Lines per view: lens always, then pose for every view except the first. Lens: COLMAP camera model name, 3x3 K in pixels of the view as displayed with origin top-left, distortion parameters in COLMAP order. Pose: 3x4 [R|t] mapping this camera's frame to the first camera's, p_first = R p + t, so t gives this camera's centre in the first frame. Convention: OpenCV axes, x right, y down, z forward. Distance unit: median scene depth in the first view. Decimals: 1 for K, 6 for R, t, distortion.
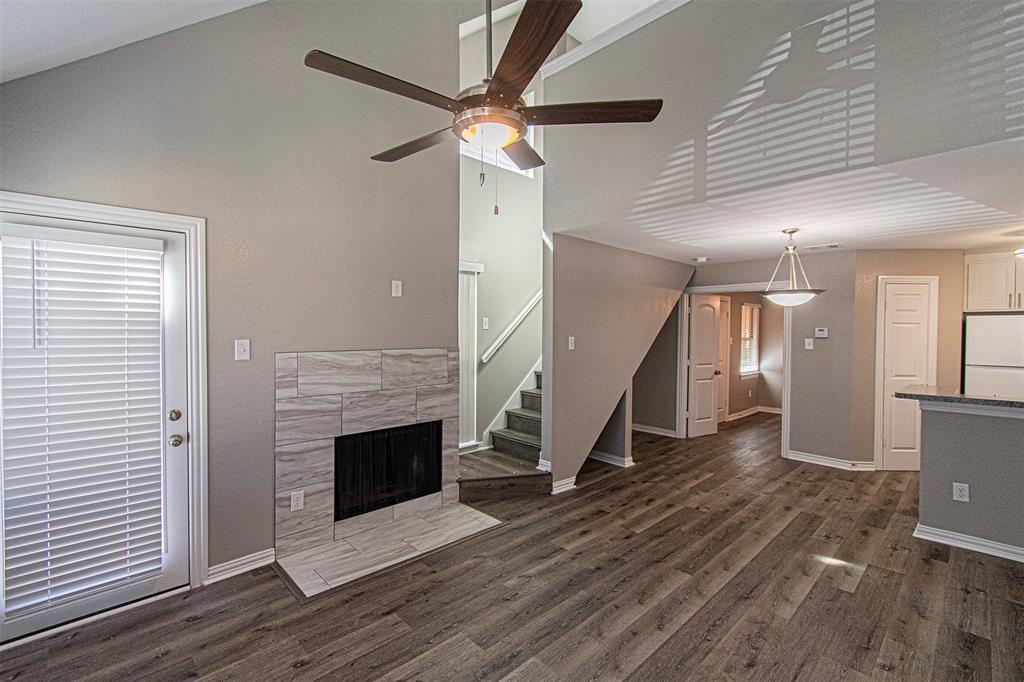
lens RADIAL K [[452.6, 0, 503.9], [0, 452.6, 338.8], [0, 0, 1]] dist [0.001706, -0.001729]
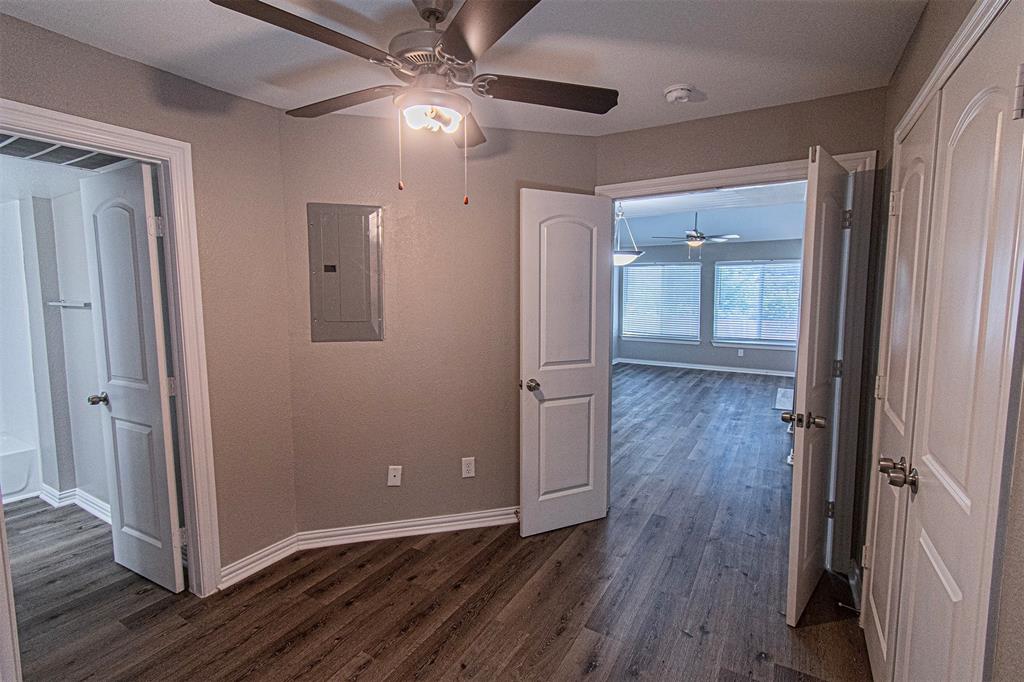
lens RADIAL K [[452.6, 0, 507.8], [0, 452.6, 342.4], [0, 0, 1]] dist [0.001706, -0.001729]
pose [[-0.963680, 0.022029, -0.266149, 1.242081], [-0.008833, 0.993417, 0.114209, -0.004070], [0.266913, 0.112412, -0.957142, 2.092861]]
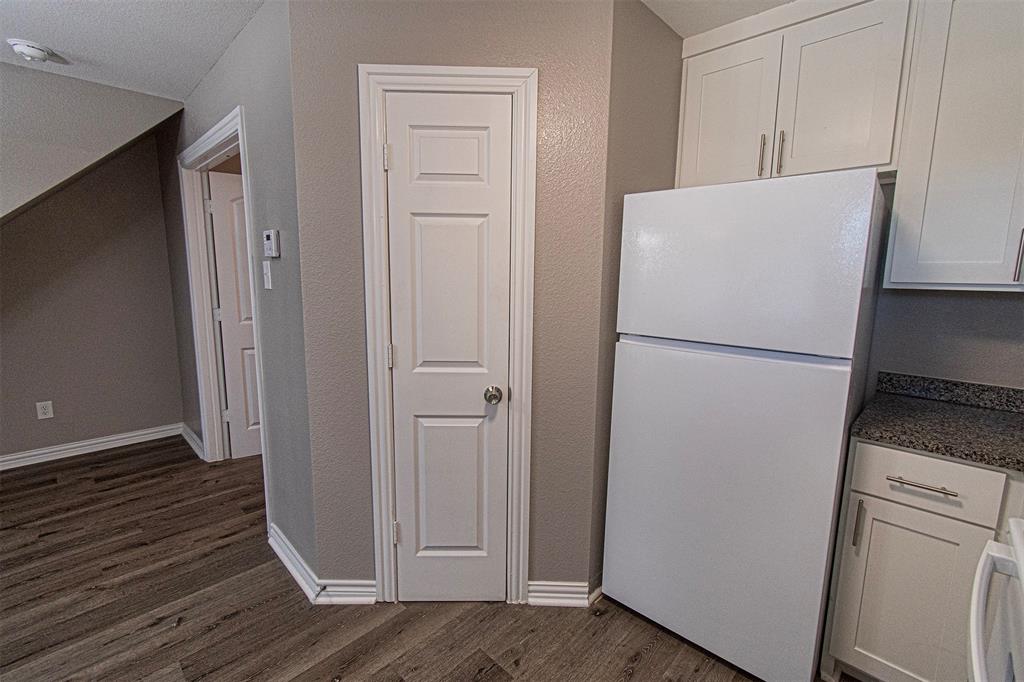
lens RADIAL K [[452.6, 0, 511.8], [0, 452.6, 341.0], [0, 0, 1]] dist [0.001706, -0.001729]
pose [[0.999397, -0.001696, 0.034683, 1.177955], [-0.003213, 0.990005, 0.140996, 0.019217], [-0.034575, -0.141022, 0.989402, 0.824560]]
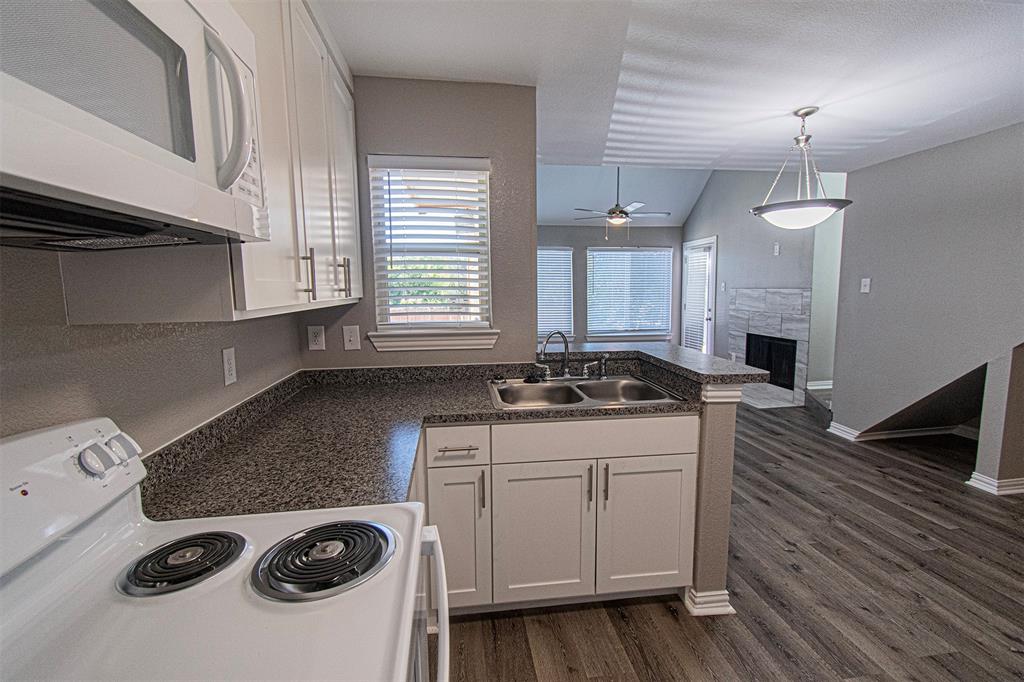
lens RADIAL K [[452.6, 0, 511.6], [0, 452.6, 339.6], [0, 0, 1]] dist [0.001706, -0.001729]
pose [[-0.585987, 0.095144, -0.804715, 1.481431], [-0.003351, 0.992790, 0.119821, 0.012819], [0.810314, 0.072910, -0.581443, 1.090767]]
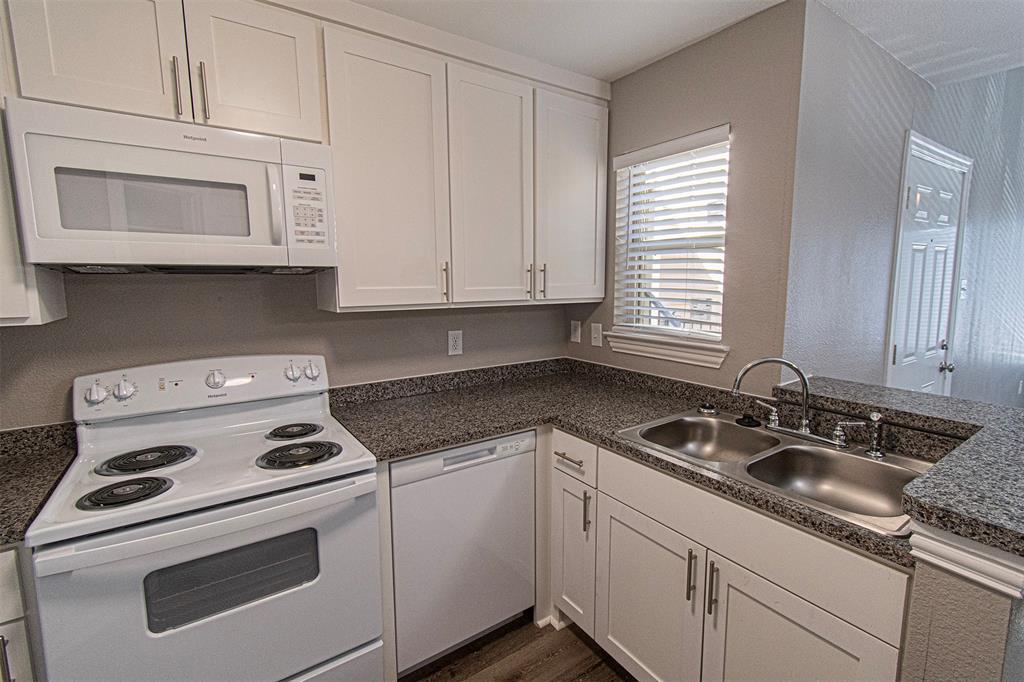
lens RADIAL K [[452.6, 0, 504.2], [0, 452.6, 340.6], [0, 0, 1]] dist [0.001706, -0.001729]
pose [[-0.986651, -0.019617, 0.161663, 1.144690], [0.003815, 0.989661, 0.143373, -0.001668], [-0.162804, 0.142076, -0.976376, 1.219734]]
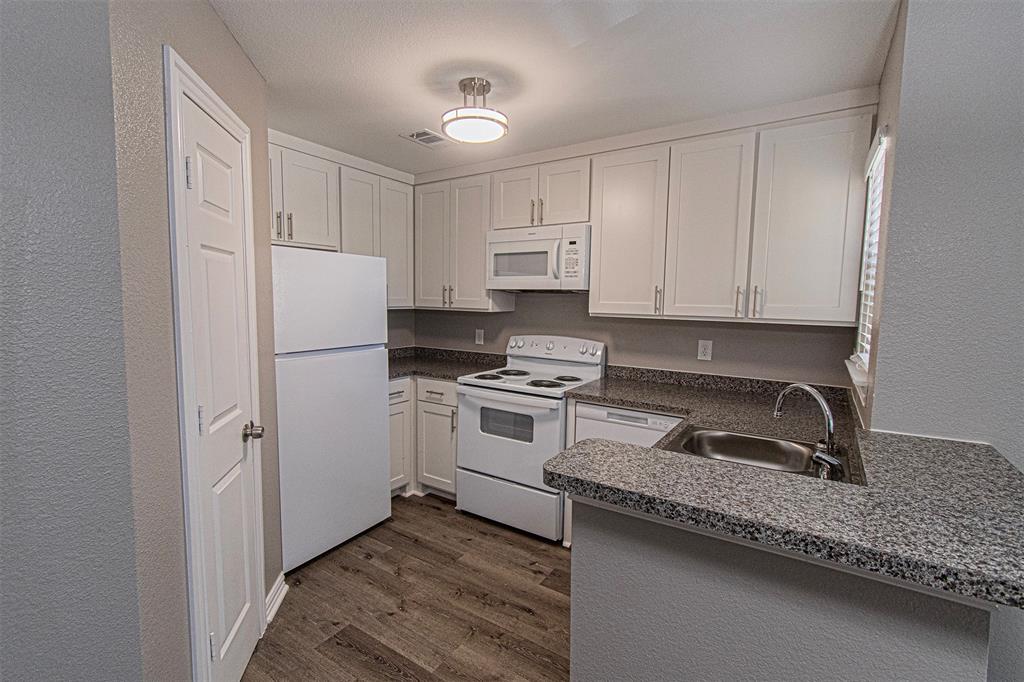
lens RADIAL K [[452.6, 0, 520.0], [0, 452.6, 341.7], [0, 0, 1]] dist [0.001706, -0.001729]
pose [[-0.243901, -0.103155, 0.964298, 0.676441], [-0.006121, 0.994471, 0.104834, -0.002152], [-0.969781, 0.019667, -0.243184, 1.115096]]
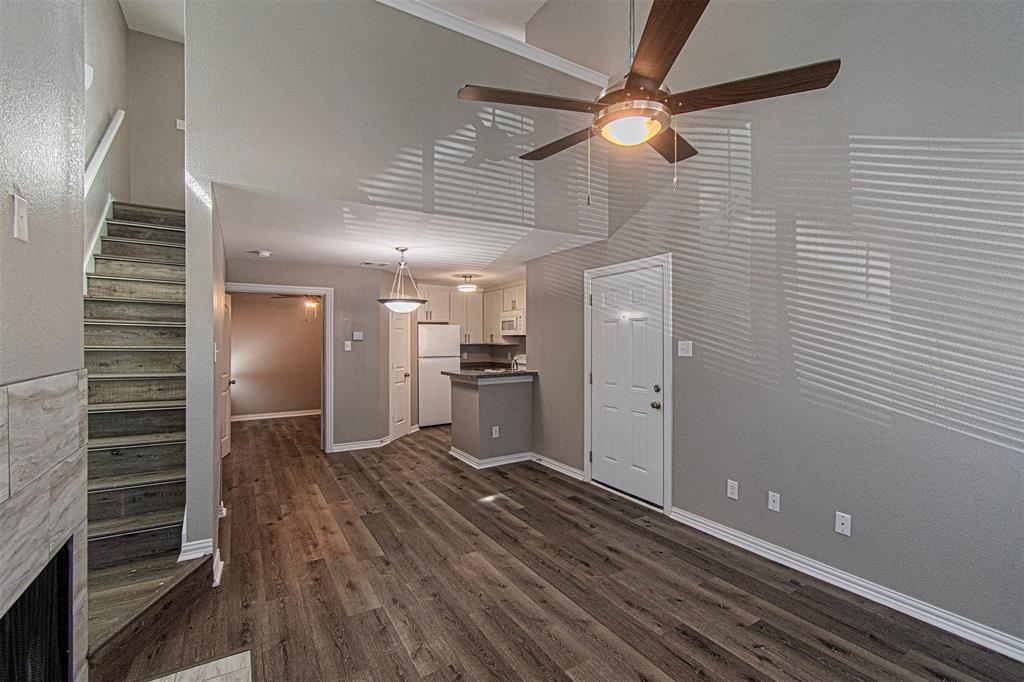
lens RADIAL K [[452.6, 0, 521.2], [0, 452.6, 340.2], [0, 0, 1]] dist [0.001706, -0.001729]
pose [[0.197280, -0.012159, 0.980272, -0.475493], [0.020313, 0.999759, 0.008313, -0.004653], [-0.980137, 0.018273, 0.197479, 0.478434]]
